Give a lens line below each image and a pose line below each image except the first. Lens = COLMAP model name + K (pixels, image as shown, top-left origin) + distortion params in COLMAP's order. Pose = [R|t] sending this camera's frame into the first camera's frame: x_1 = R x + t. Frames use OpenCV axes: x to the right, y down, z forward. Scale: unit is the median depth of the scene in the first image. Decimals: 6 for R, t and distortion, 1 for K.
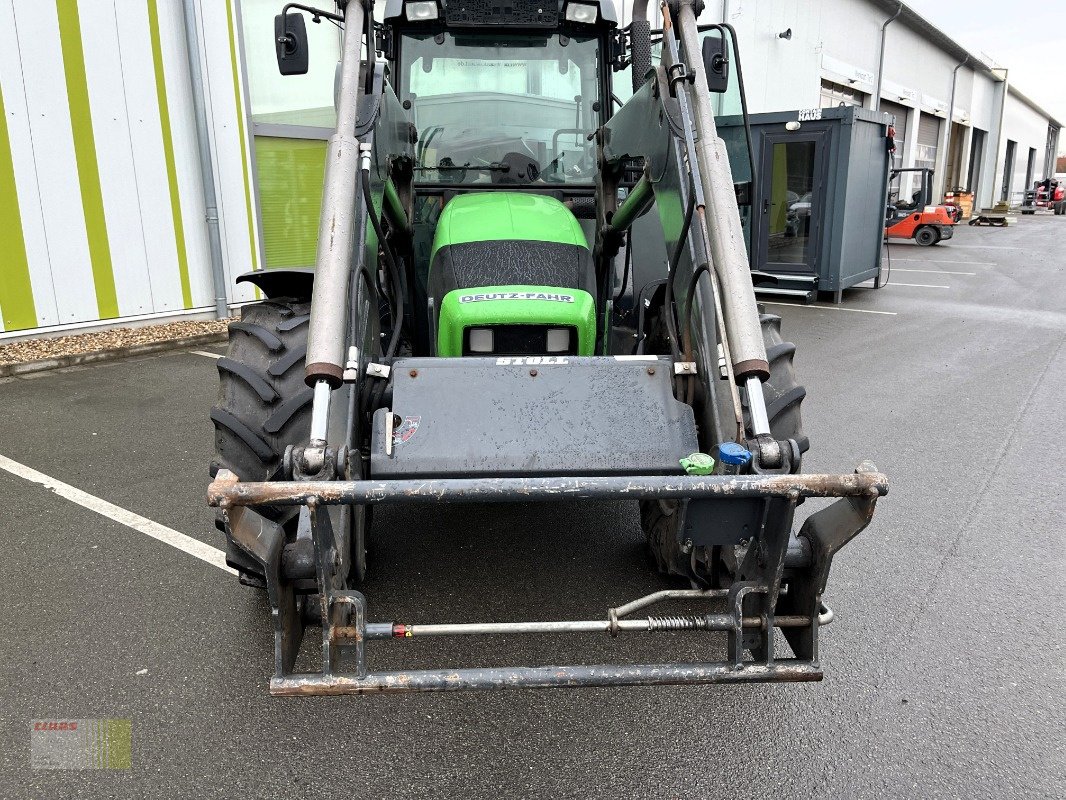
lens RADIAL K [[809.9, 0, 527.1], [0, 809.9, 397.1], [0, 0, 1]] dist [0.048757, -0.061952]
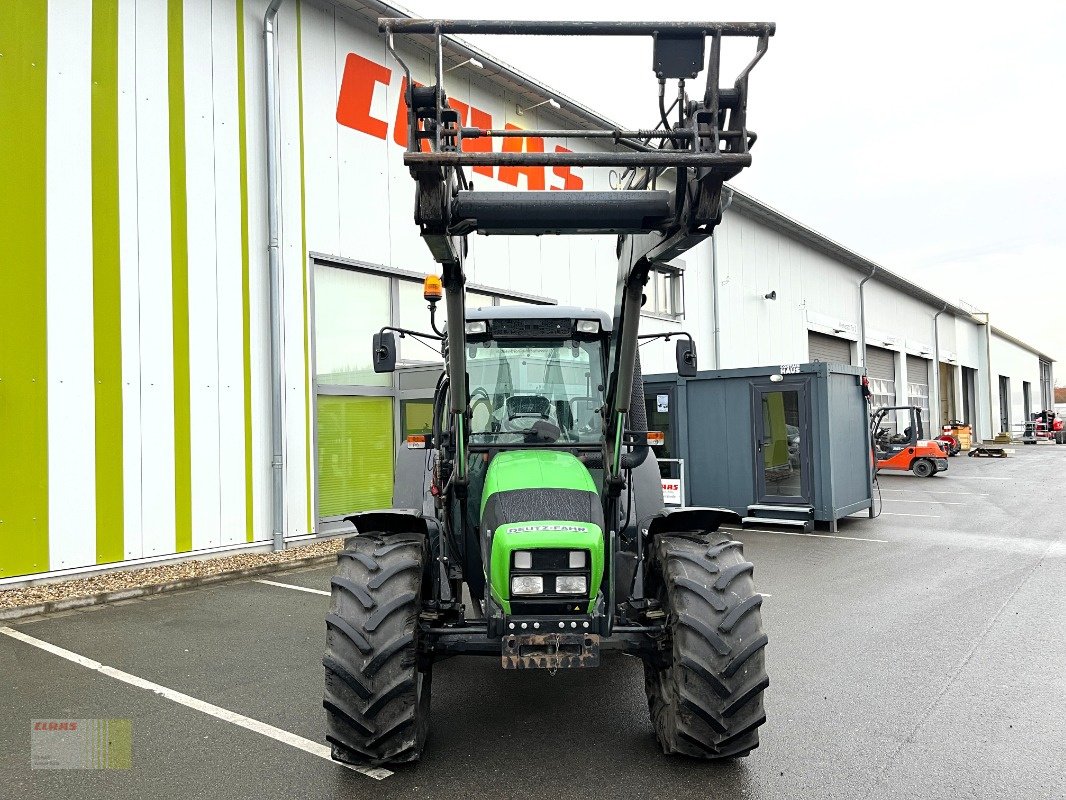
lens RADIAL K [[809.9, 0, 519.9], [0, 809.9, 397.9], [0, 0, 1]] dist [0.048757, -0.061952]
pose [[0.999452, -0.014499, -0.029742, -0.007061], [0.005668, 0.960619, -0.277813, 0.024140], [0.032599, 0.277492, 0.960175, -0.208638]]
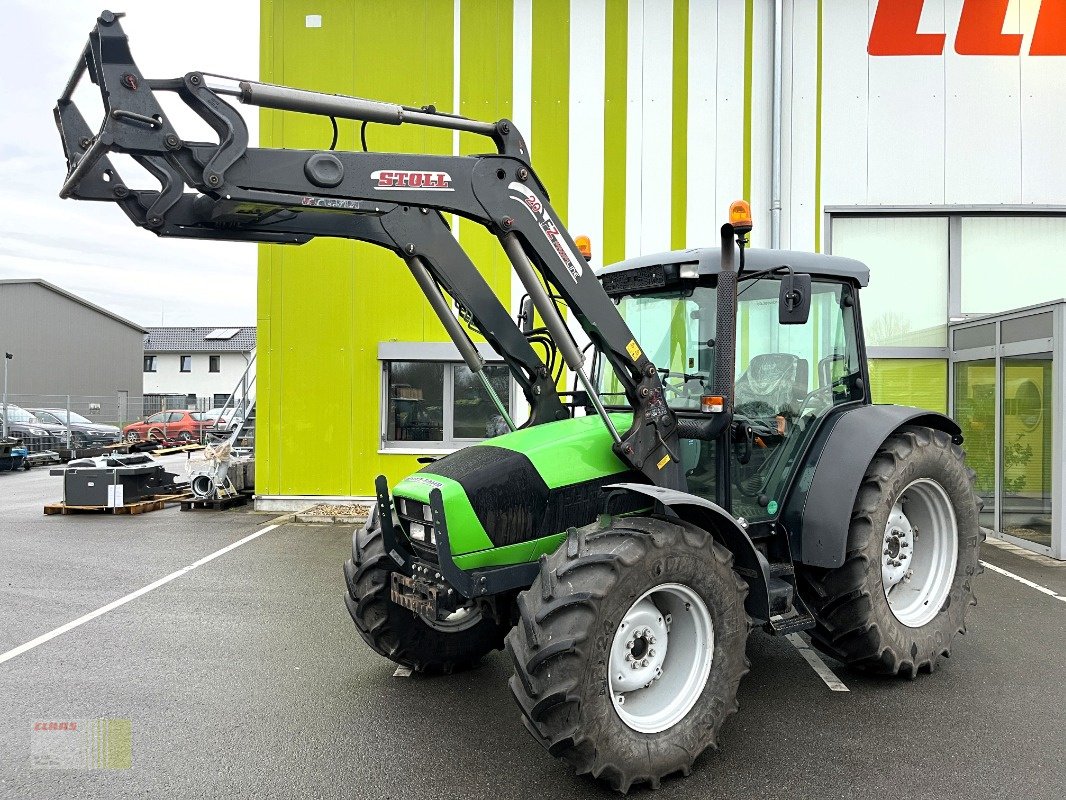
lens RADIAL K [[809.9, 0, 523.0], [0, 809.9, 400.4], [0, 0, 1]] dist [0.048757, -0.061952]
pose [[0.533803, 0.011820, -0.845526, 0.627817], [-0.220190, 0.967352, -0.125489, -0.055585], [0.816438, 0.253163, 0.518978, 0.153724]]
